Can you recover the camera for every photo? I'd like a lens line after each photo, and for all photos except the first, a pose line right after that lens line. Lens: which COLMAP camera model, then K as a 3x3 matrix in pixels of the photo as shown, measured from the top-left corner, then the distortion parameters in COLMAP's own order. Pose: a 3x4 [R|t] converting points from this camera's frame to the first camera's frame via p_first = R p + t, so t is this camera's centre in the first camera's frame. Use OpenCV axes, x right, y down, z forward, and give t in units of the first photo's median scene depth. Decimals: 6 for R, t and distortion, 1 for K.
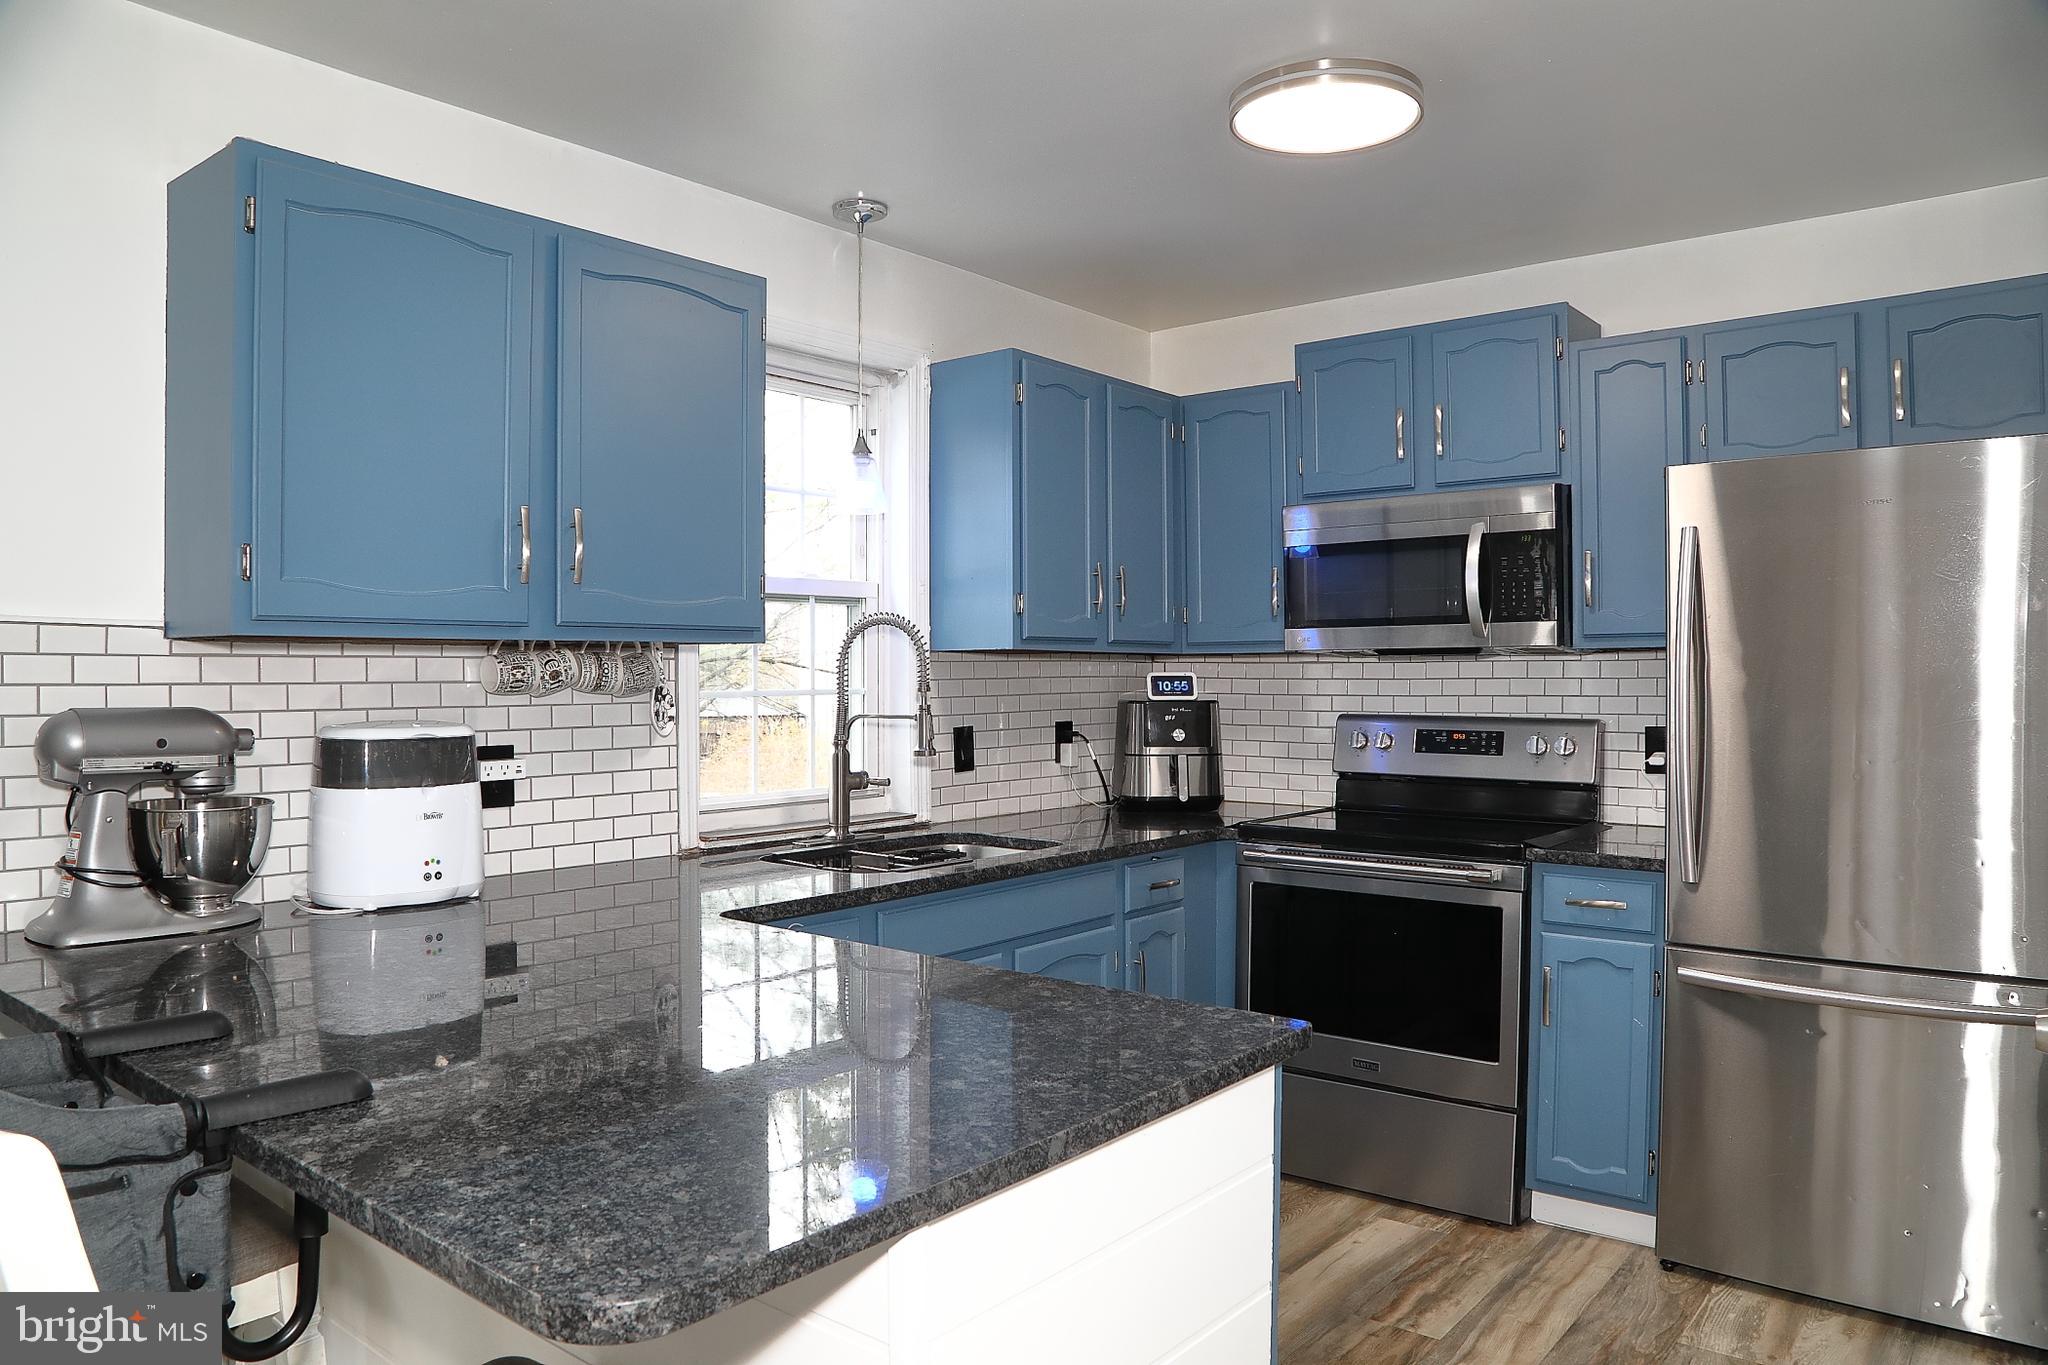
lens RADIAL K [[1402.5, 0, 1024.0], [0, 1402.5, 682.5], [0, 0, 1]] dist [-0.123733, 0.066925]
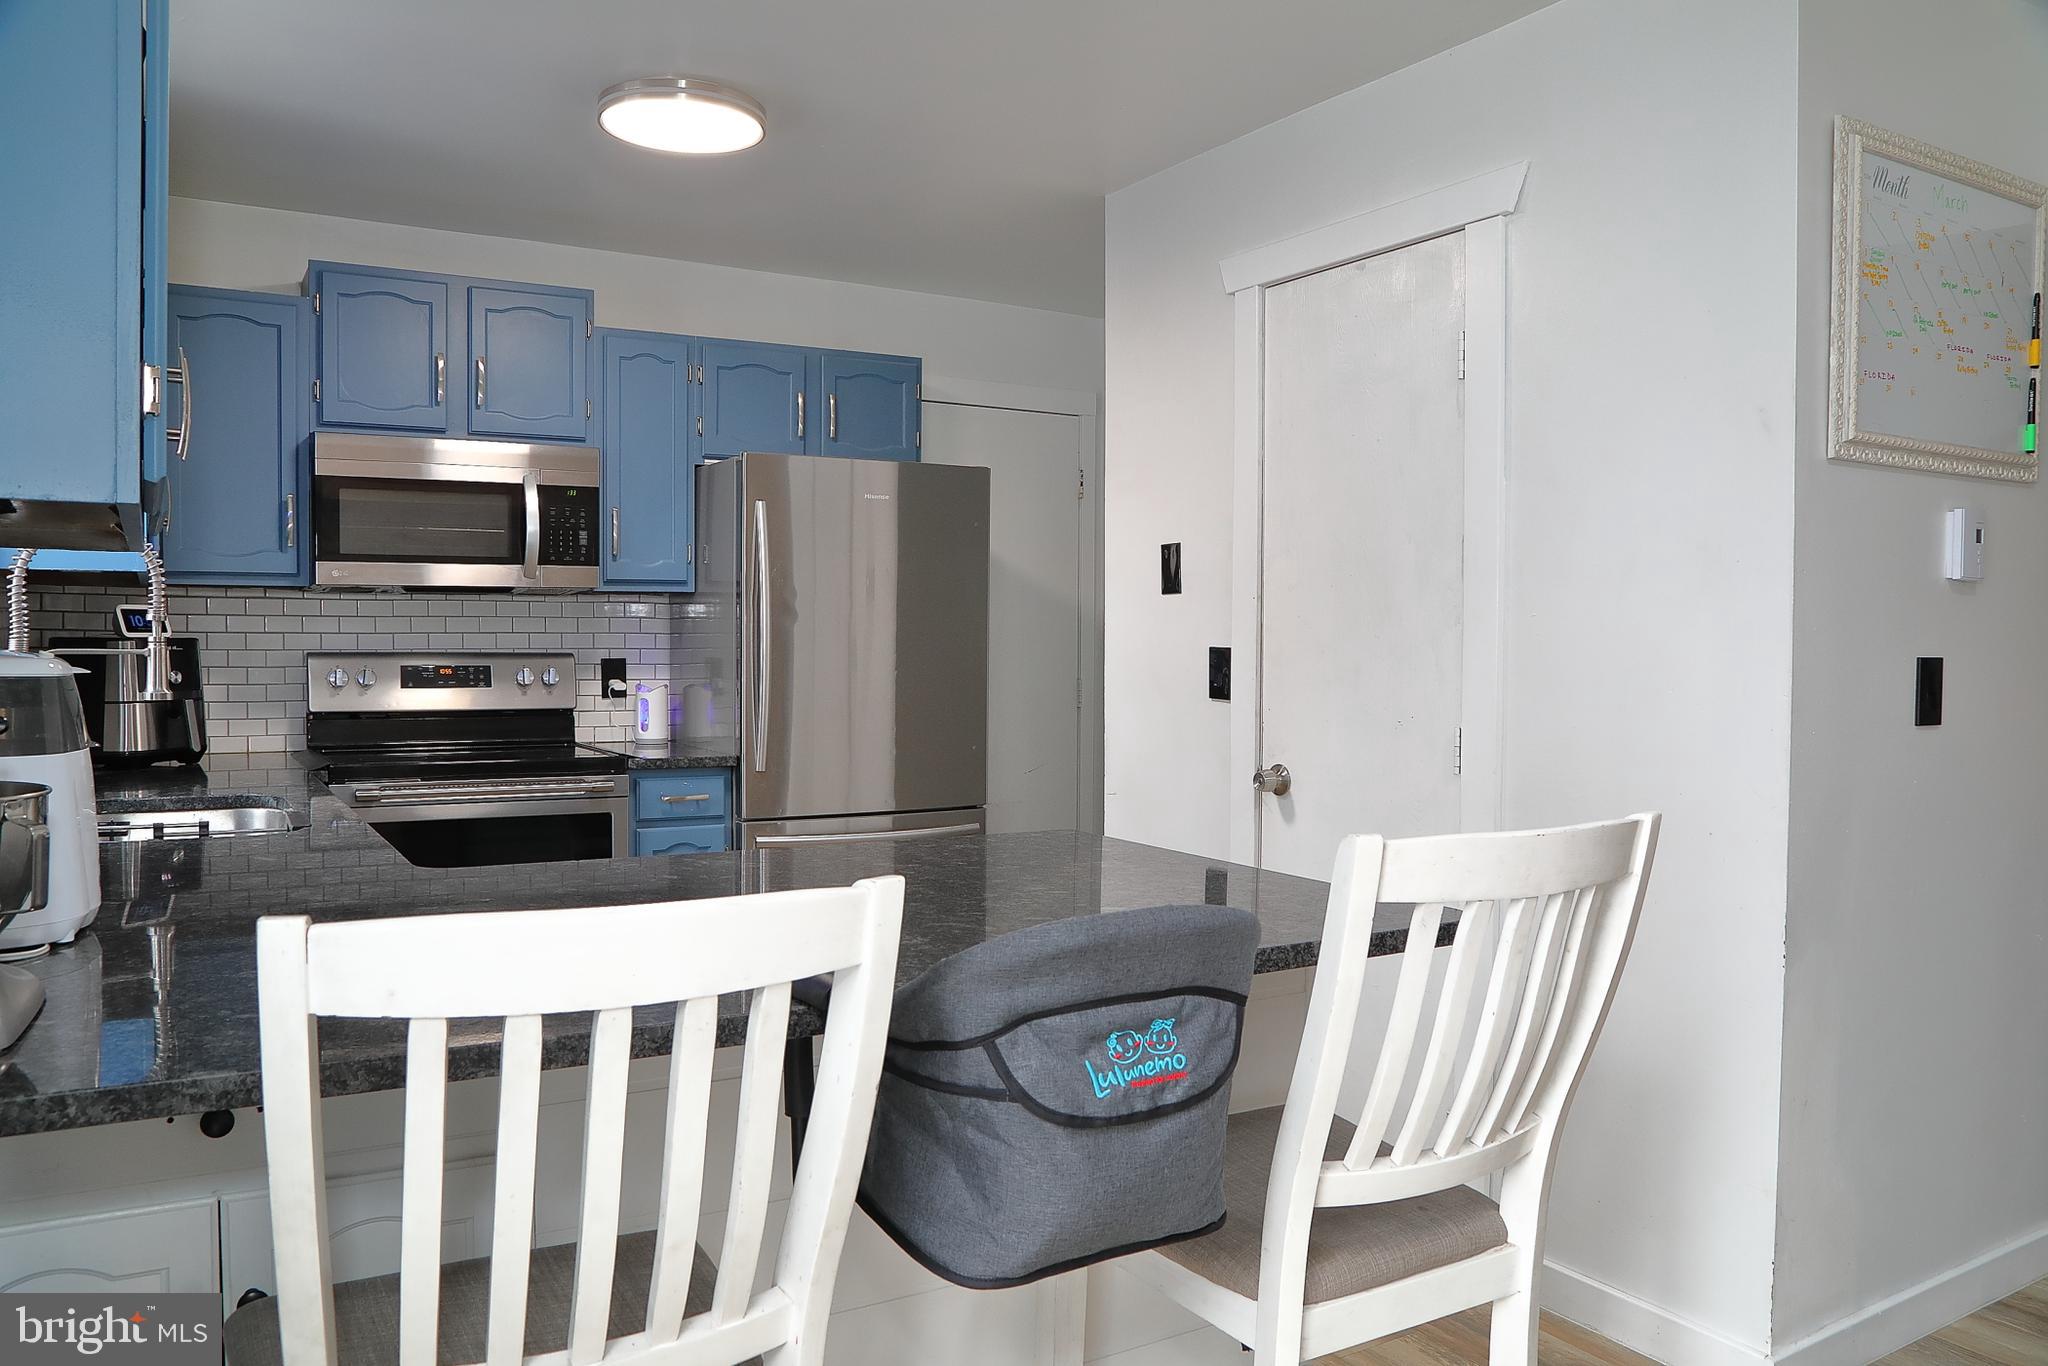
lens RADIAL K [[1485.7, 0, 1024.0], [0, 1485.7, 683.0], [0, 0, 1]] dist [-0.088517, 0.061751]
pose [[0.343744, -0.027286, 0.938667, -0.713768], [-0.001653, 0.999559, 0.029661, 0.017318], [-0.939062, -0.011747, 0.343547, 0.252359]]
